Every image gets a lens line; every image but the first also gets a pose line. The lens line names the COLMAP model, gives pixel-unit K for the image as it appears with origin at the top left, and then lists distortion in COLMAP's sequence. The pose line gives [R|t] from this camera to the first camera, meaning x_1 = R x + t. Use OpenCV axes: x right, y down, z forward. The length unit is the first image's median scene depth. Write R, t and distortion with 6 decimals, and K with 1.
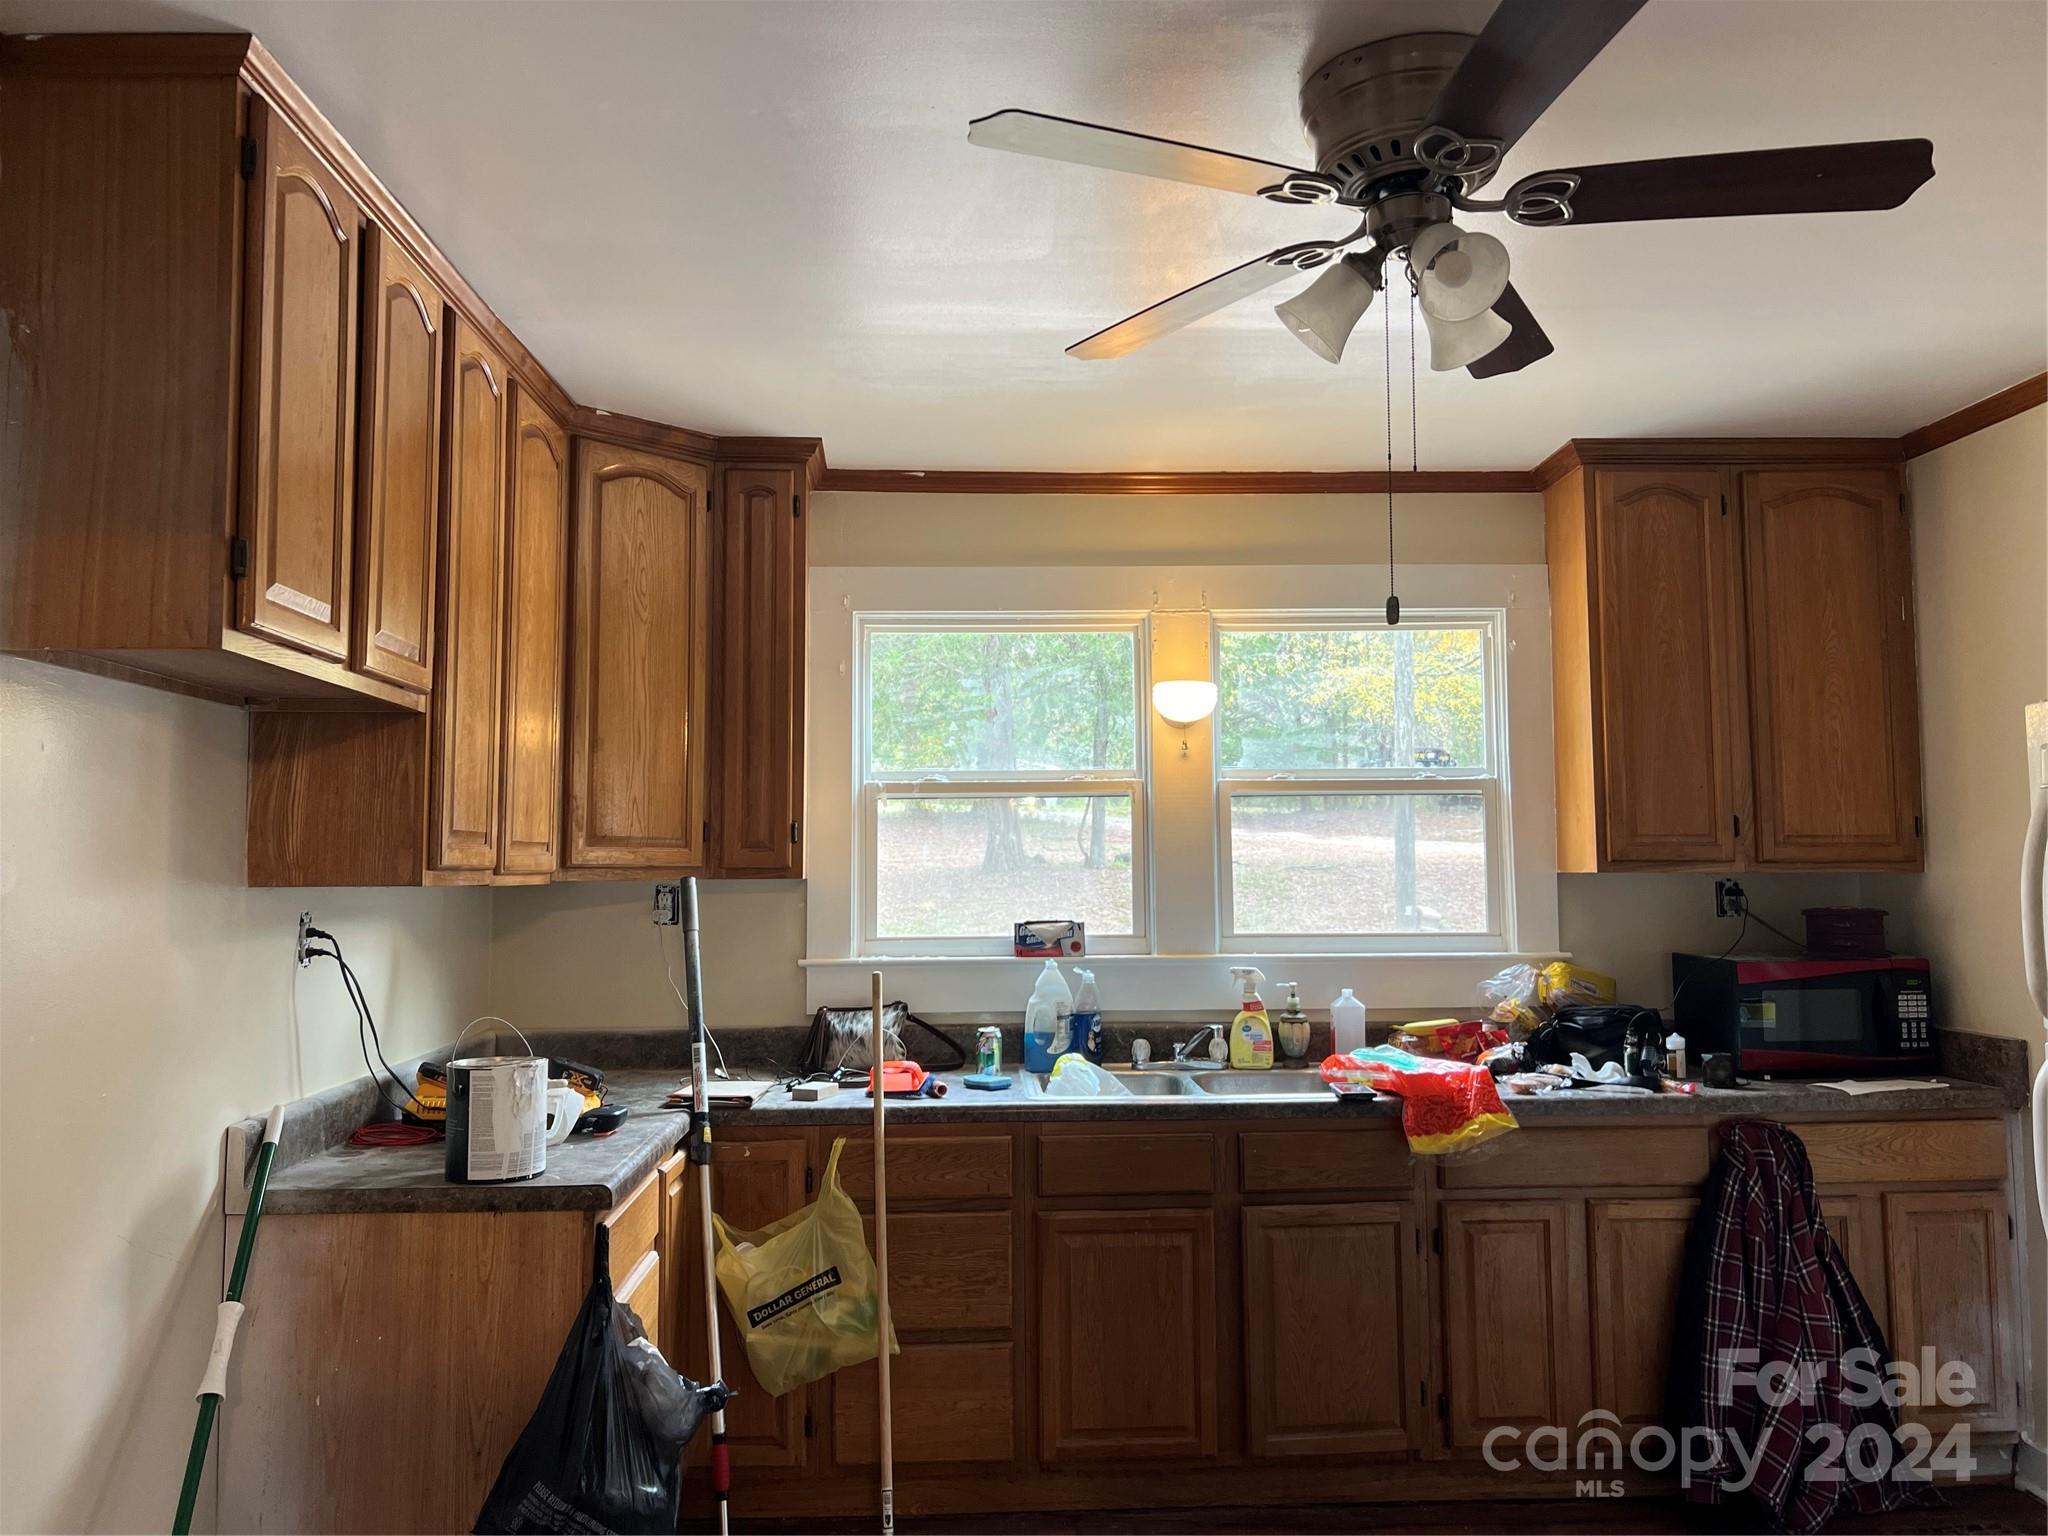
lens RADIAL K [[1530.9, 0, 1026.6], [0, 1530.9, 754.2], [0, 0, 1]] dist [0.012171, -0.000644]
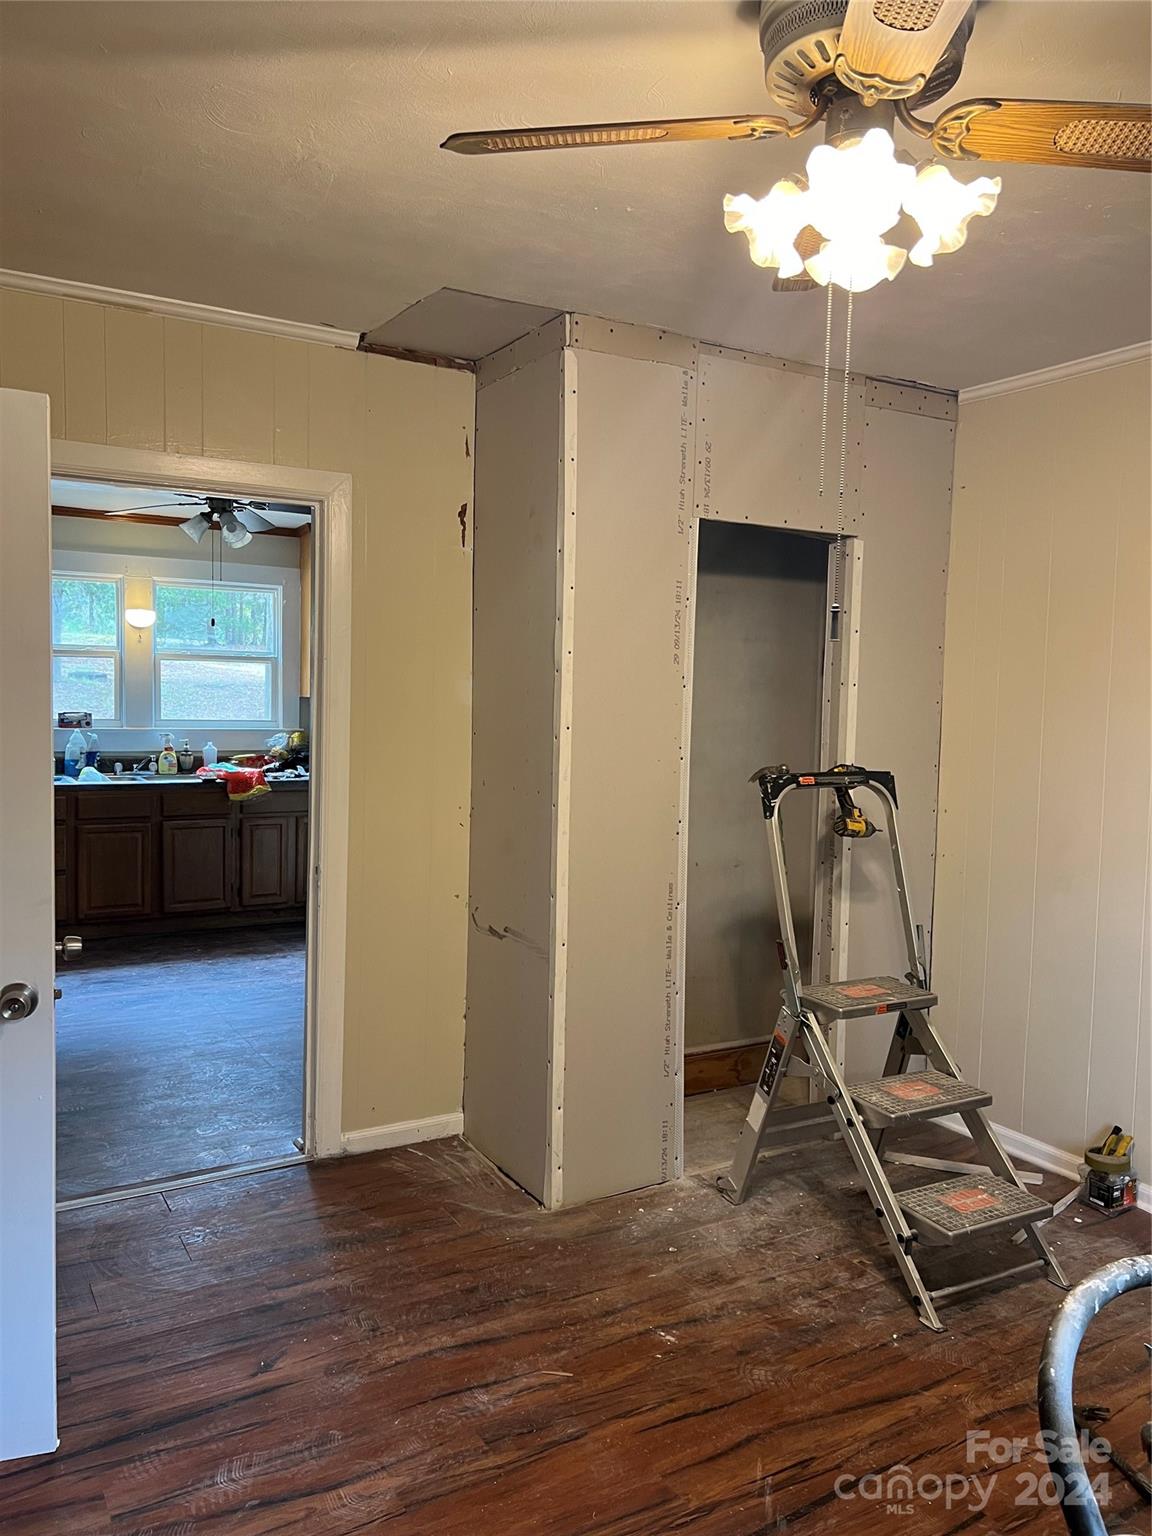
lens RADIAL K [[1148.2, 0, 585.0], [0, 1148.2, 753.7], [0, 0, 1]] dist [0.012171, -0.000644]
pose [[0.882997, -0.001209, 0.469377, -0.127018], [-0.061061, 0.991203, 0.117421, -0.082543], [-0.465390, -0.132343, 0.875155, -0.916582]]
